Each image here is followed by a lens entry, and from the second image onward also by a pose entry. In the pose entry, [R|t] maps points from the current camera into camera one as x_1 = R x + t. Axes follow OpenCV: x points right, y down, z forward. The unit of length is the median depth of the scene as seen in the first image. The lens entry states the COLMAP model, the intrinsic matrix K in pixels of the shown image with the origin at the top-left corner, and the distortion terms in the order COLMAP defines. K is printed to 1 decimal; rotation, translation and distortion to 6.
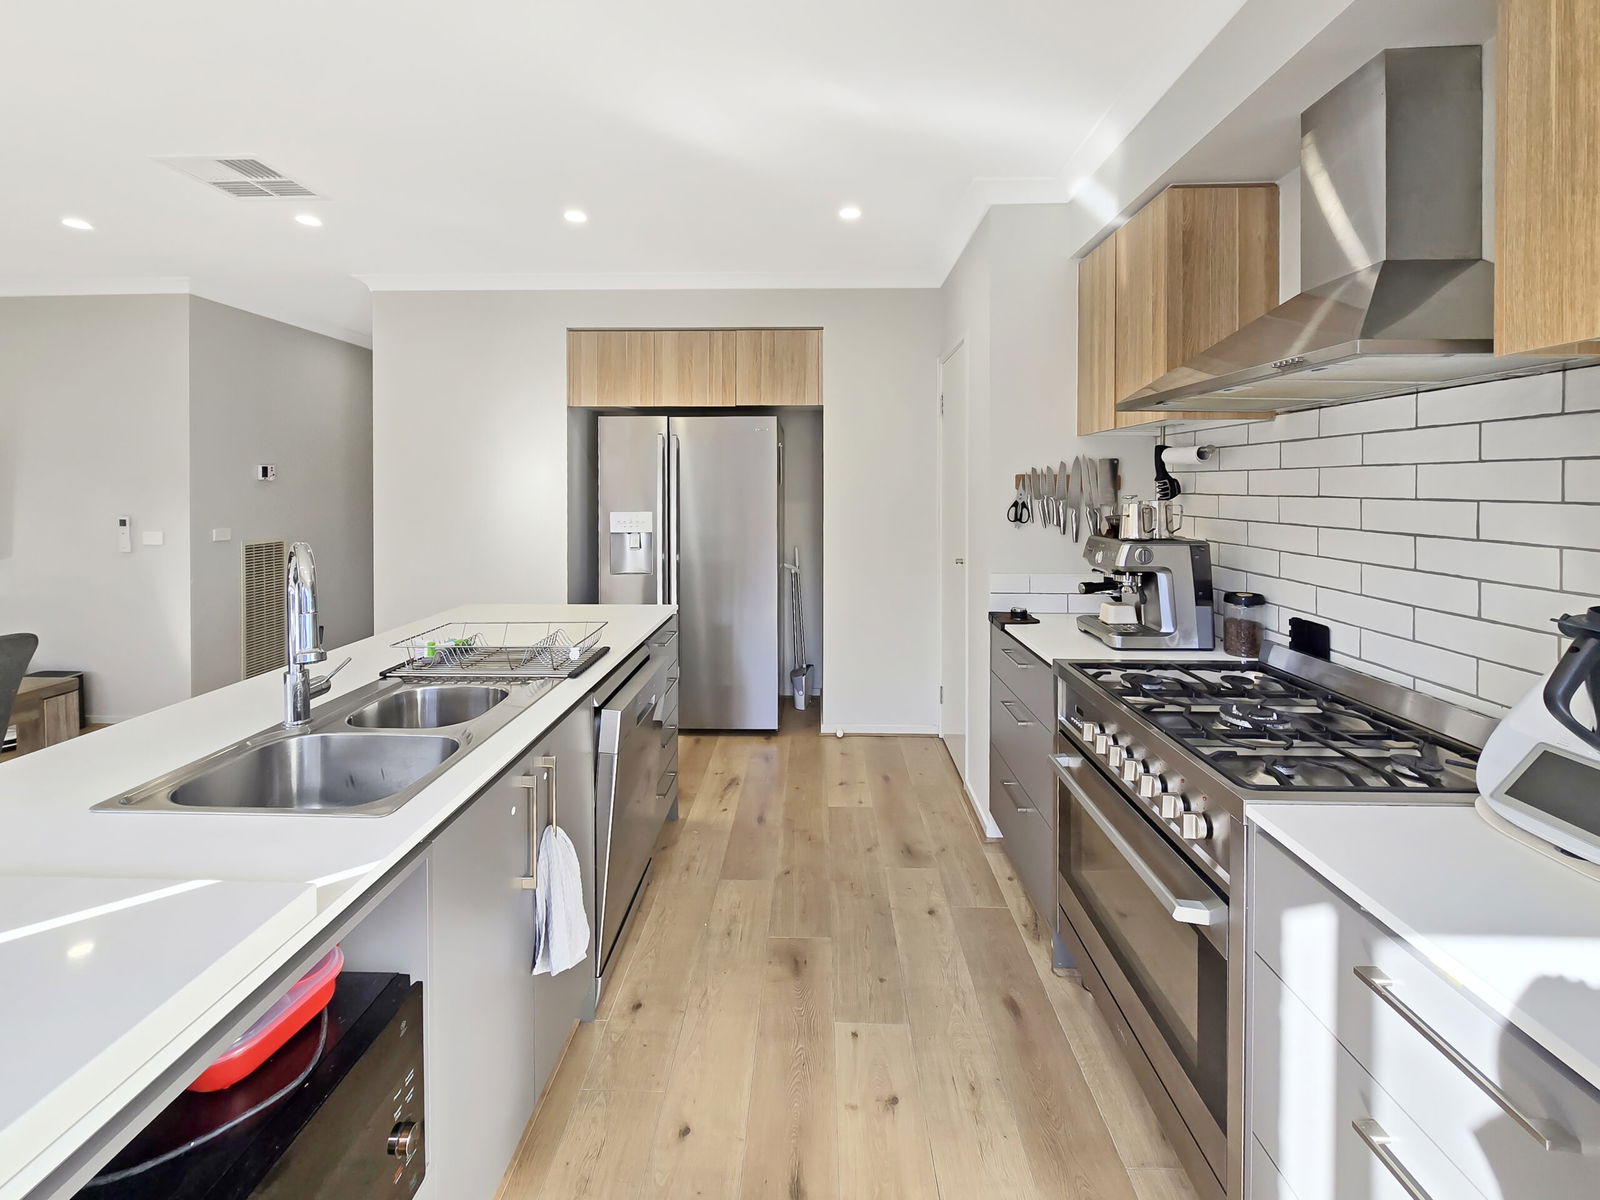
lens RADIAL K [[695.0, 0, 800.3], [0, 695.0, 490.1], [0, 0, 1]] dist [0.000822, 0.000059]
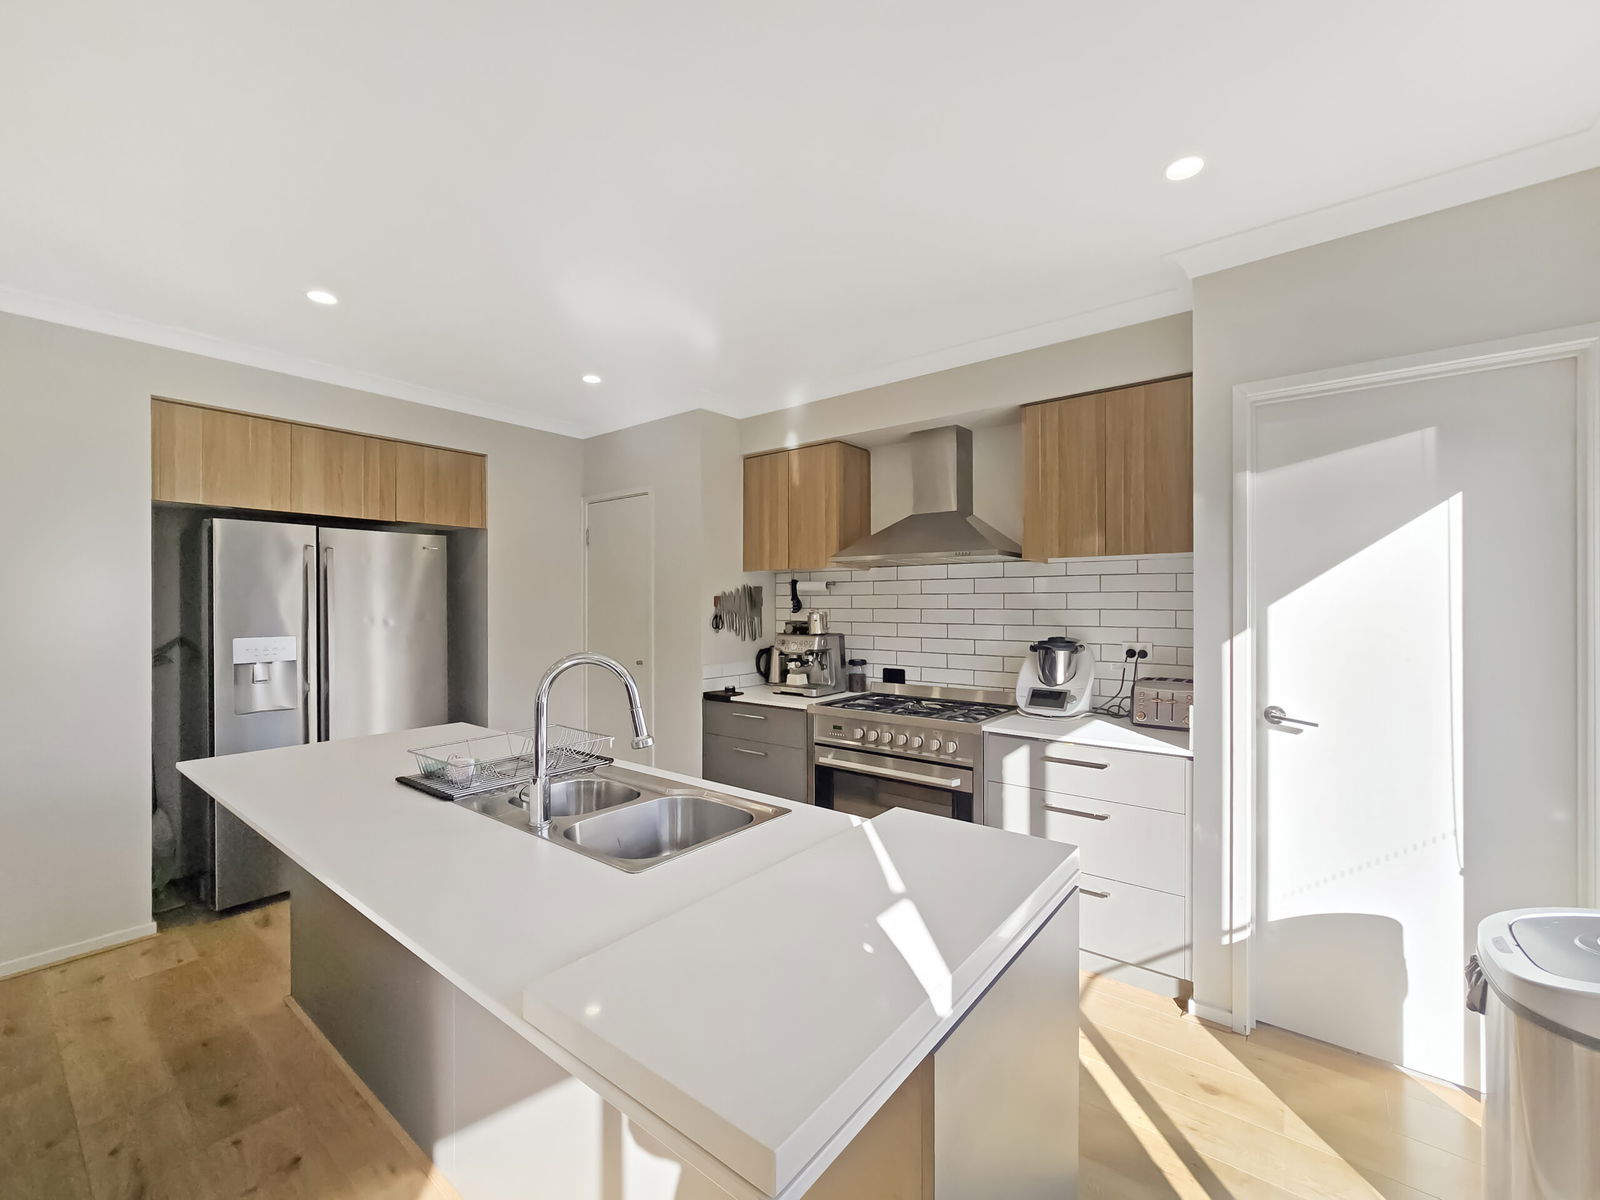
lens RADIAL K [[663.6, 0, 800.0], [0, 663.6, 600.0], [0, 0, 1]] dist [-0.000004, 0.000019]
pose [[0.599903, 0.000403, 0.800073, -0.836850], [0.009476, 0.999926, -0.007609, -0.002860], [-0.800017, 0.012146, 0.599855, 0.027291]]
